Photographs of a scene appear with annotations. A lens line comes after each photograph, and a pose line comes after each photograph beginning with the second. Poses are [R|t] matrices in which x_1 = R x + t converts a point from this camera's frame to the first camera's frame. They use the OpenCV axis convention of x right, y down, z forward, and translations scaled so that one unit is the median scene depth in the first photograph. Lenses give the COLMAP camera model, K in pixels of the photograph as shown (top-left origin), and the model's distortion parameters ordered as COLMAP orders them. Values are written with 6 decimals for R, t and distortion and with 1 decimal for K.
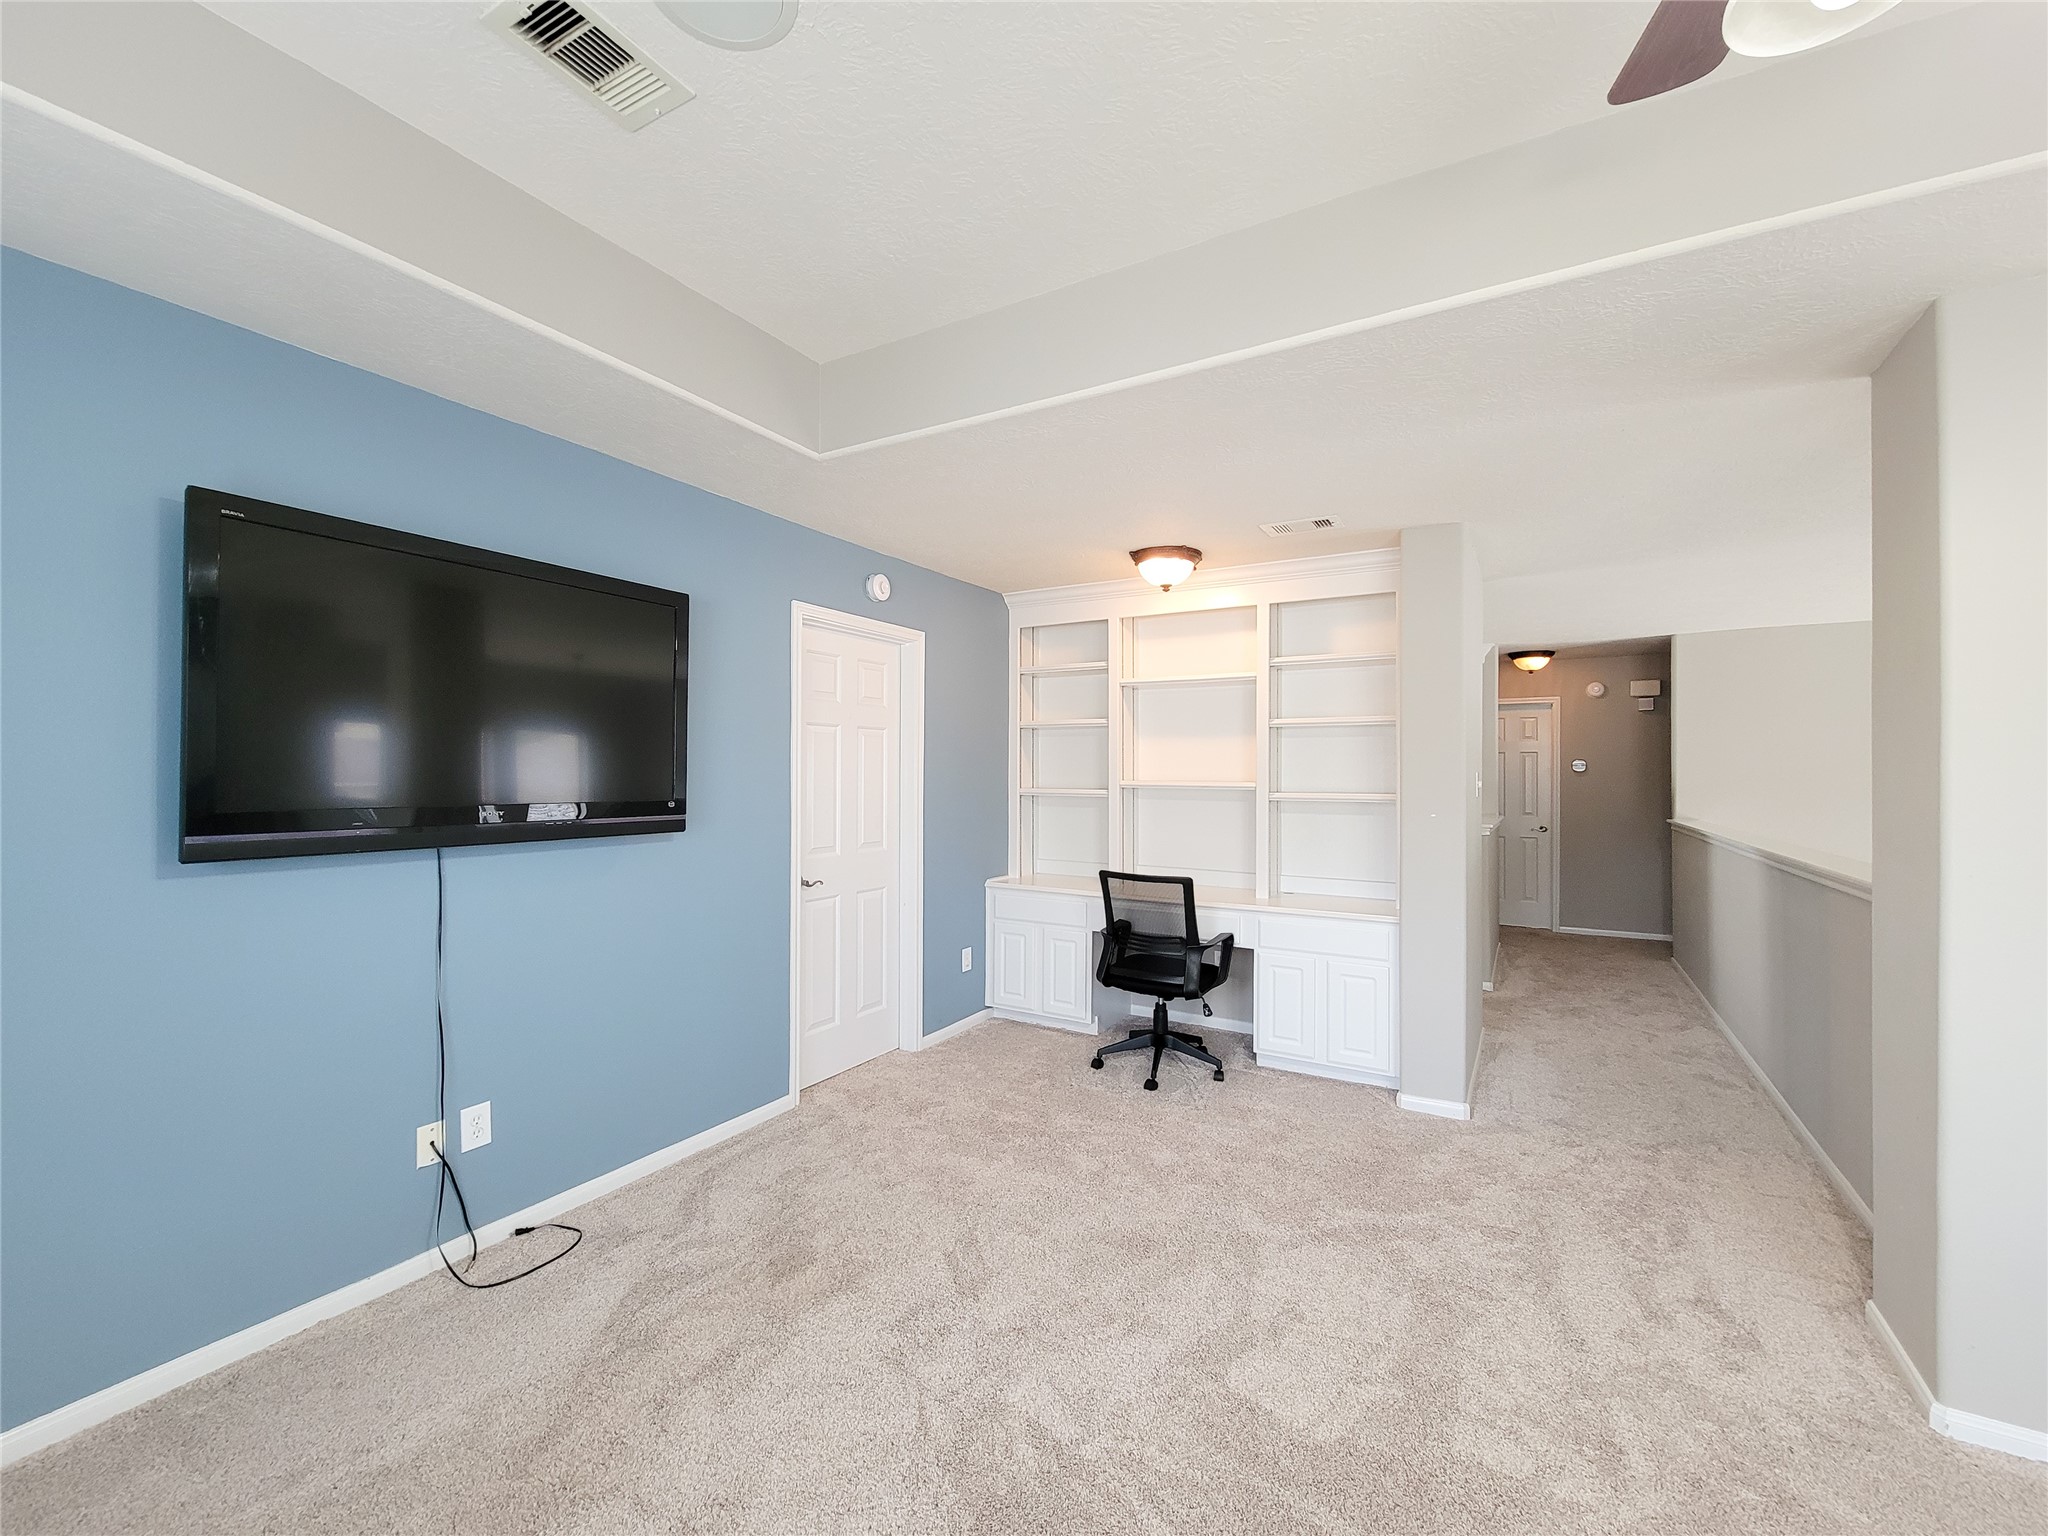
lens RADIAL K [[840.8, 0, 1043.6], [0, 840.8, 770.0], [0, 0, 1]] dist [0.002102, -0.002607]
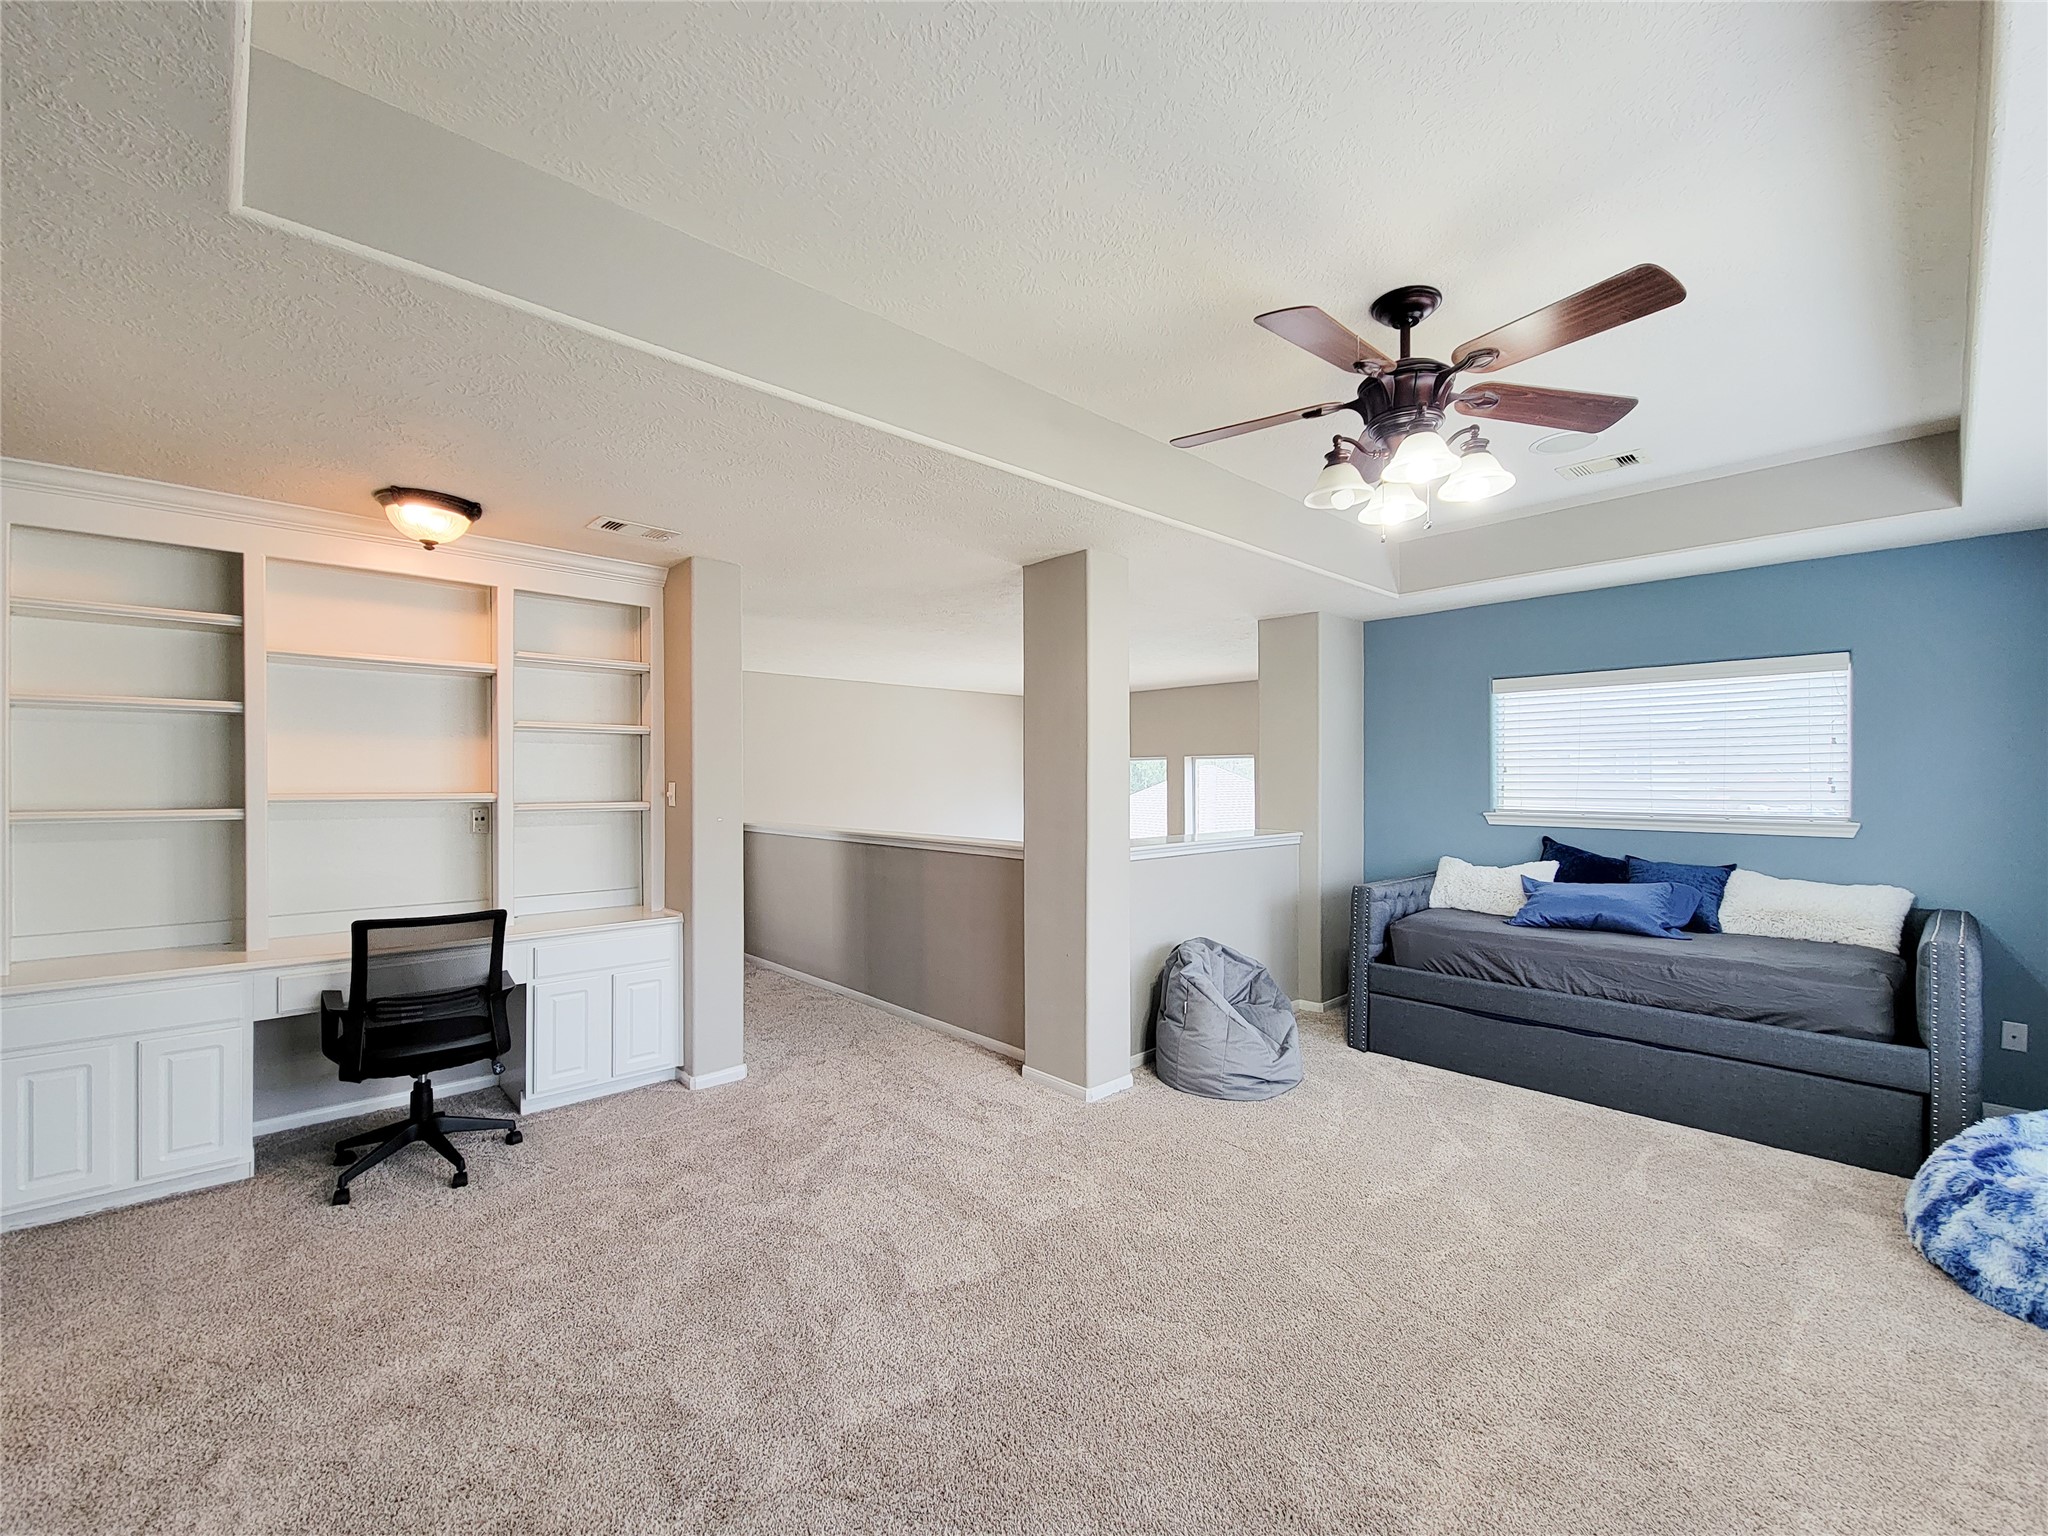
lens RADIAL K [[876.4, 0, 984.6], [0, 876.4, 775.7], [0, 0, 1]] dist [-0.000067, -0.000244]
pose [[0.314264, -0.004057, 0.949327, -0.494981], [0.001624, 0.999992, 0.003736, -0.005652], [-0.949334, 0.000368, 0.314268, 0.275774]]
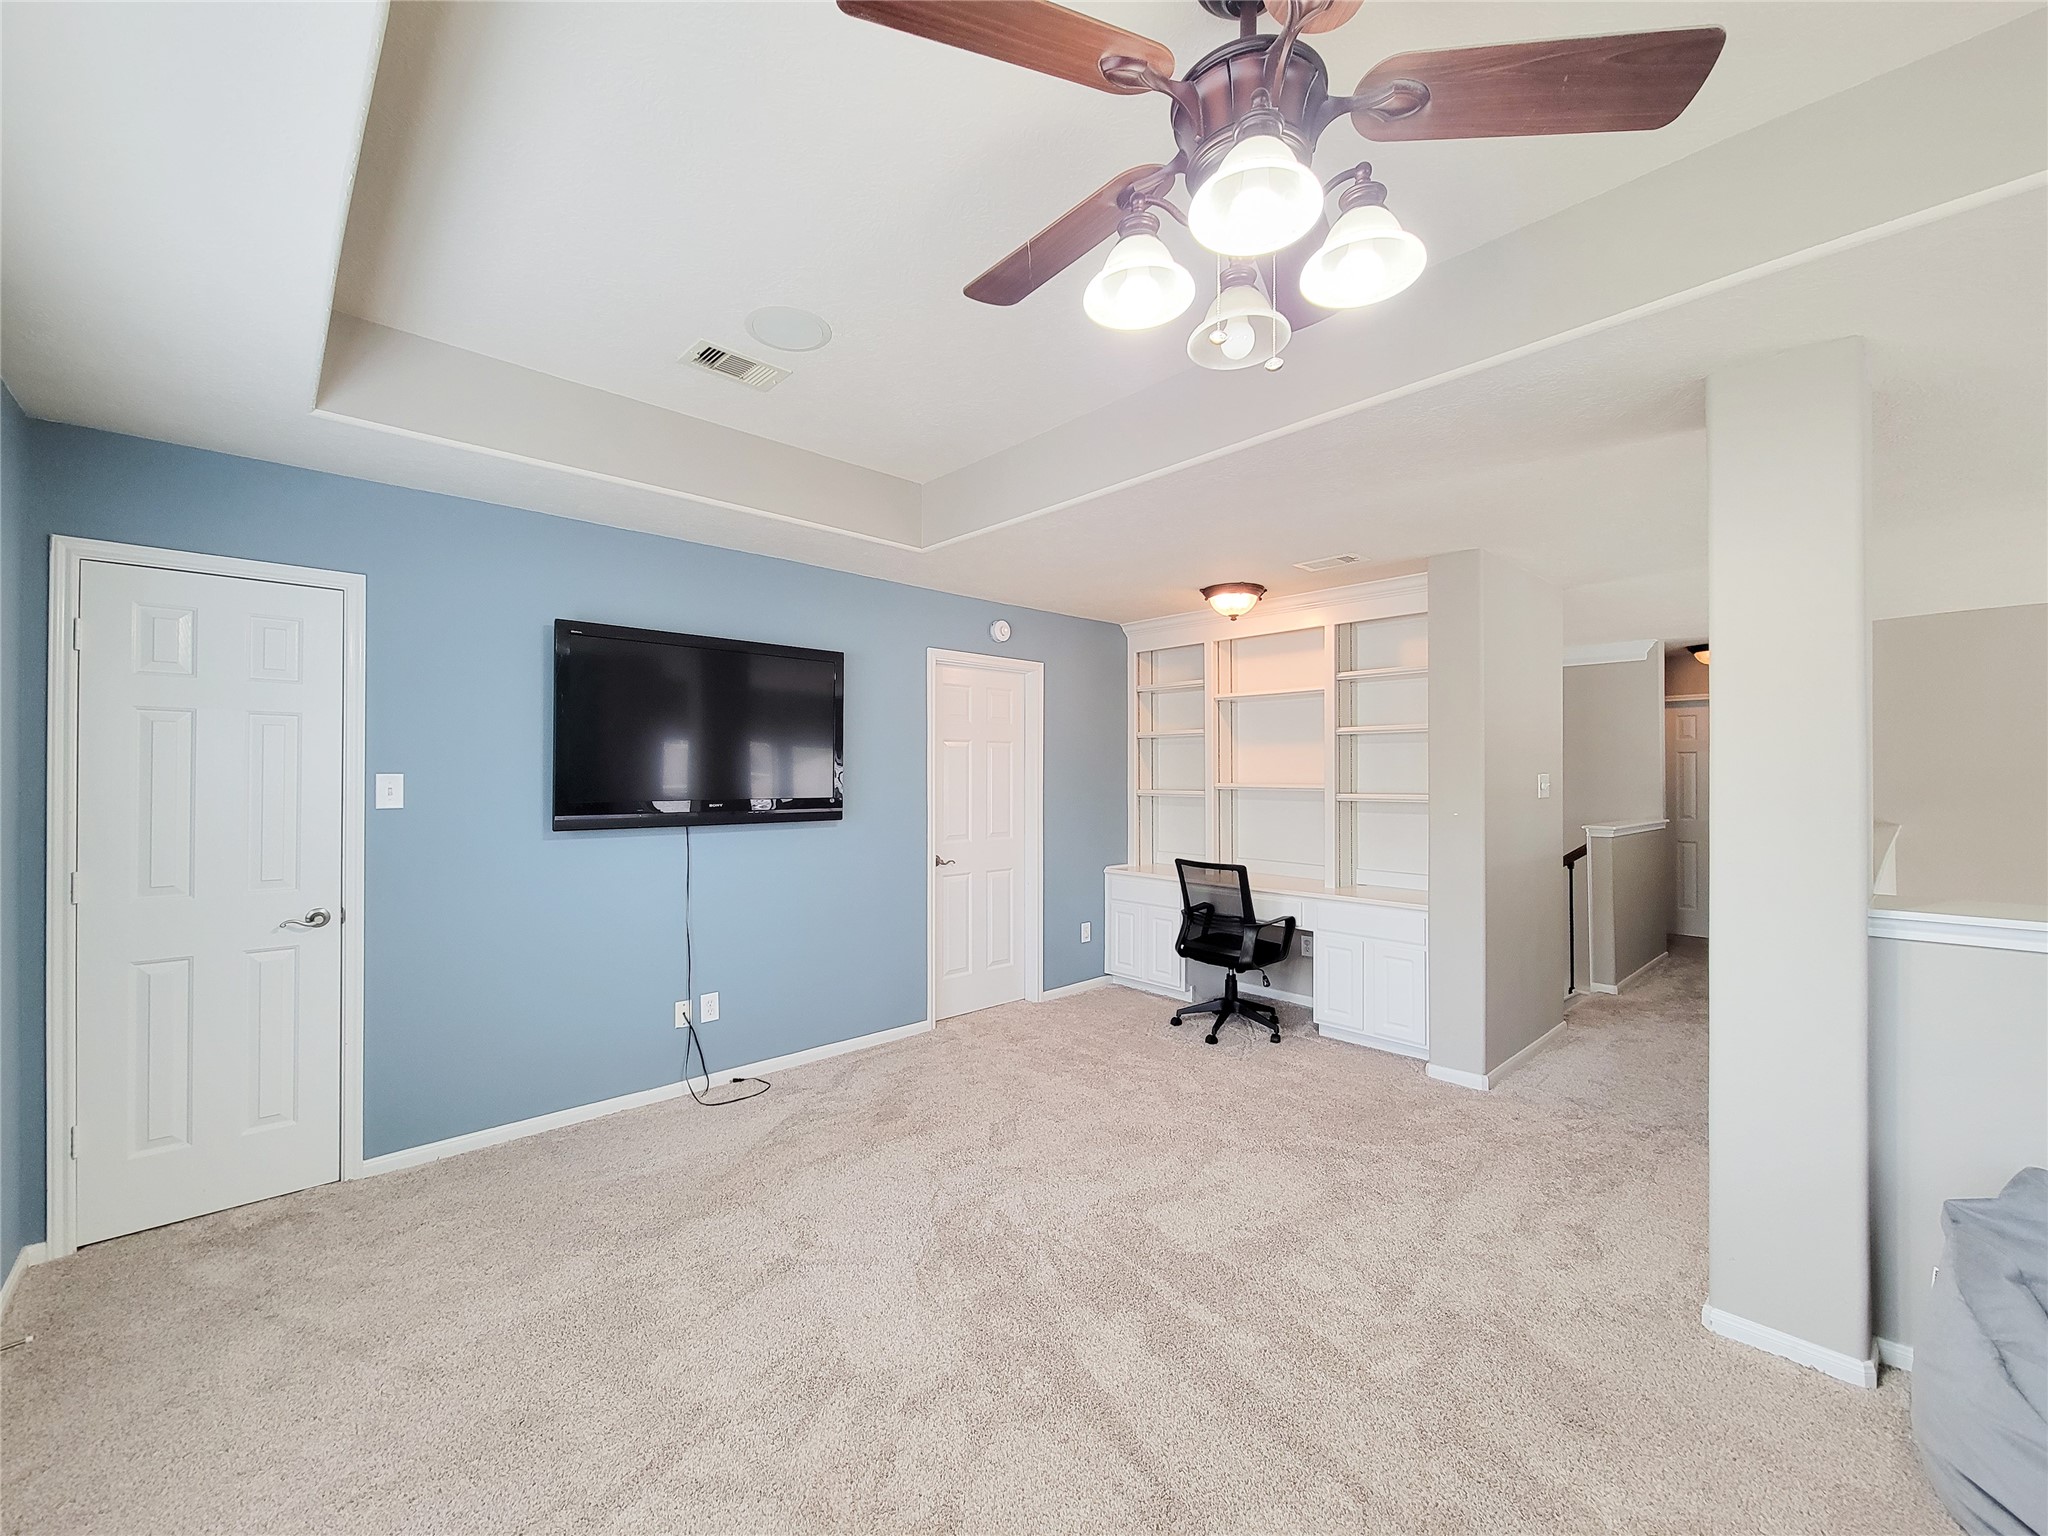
lens RADIAL K [[840.8, 0, 1043.6], [0, 840.8, 770.0], [0, 0, 1]] dist [0.002102, -0.002607]
pose [[0.956067, -0.006085, -0.293086, 0.250050], [0.005169, 0.999979, -0.003900, -0.002559], [0.293104, 0.002214, 0.956078, -0.203582]]
